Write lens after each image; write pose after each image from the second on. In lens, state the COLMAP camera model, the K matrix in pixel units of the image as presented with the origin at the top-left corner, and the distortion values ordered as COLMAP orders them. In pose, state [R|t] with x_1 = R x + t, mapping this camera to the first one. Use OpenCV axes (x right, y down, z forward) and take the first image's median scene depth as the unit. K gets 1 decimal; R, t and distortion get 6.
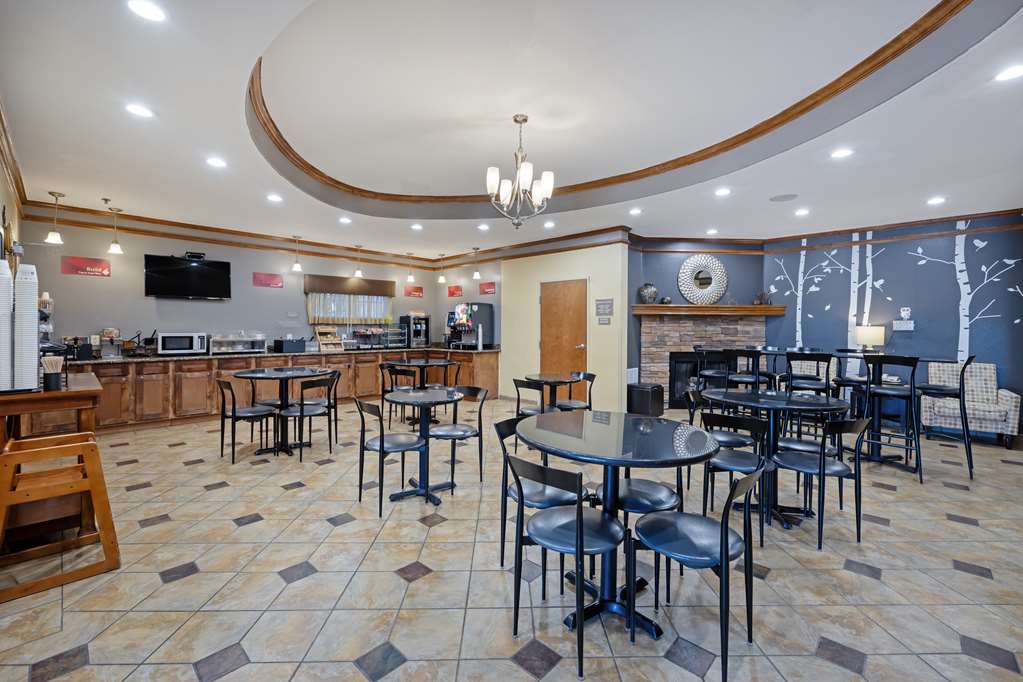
lens RADIAL K [[418.8, 0, 506.5], [0, 418.8, 334.9], [0, 0, 1]] dist [-0.002449, -0.000233]
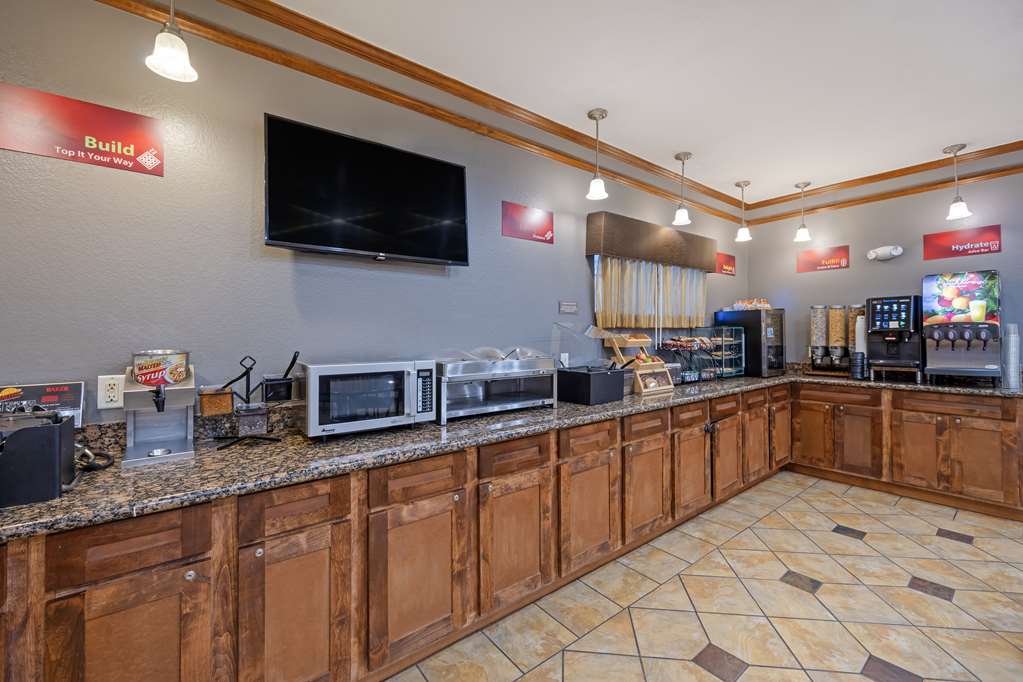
lens RADIAL K [[418.8, 0, 516.0], [0, 418.8, 331.6], [0, 0, 1]] dist [-0.002449, -0.000233]
pose [[0.989614, -0.011820, -0.143266, -0.632721], [0.008997, 0.999753, -0.020338, -0.019363], [0.143470, 0.018837, 0.989475, 0.715681]]
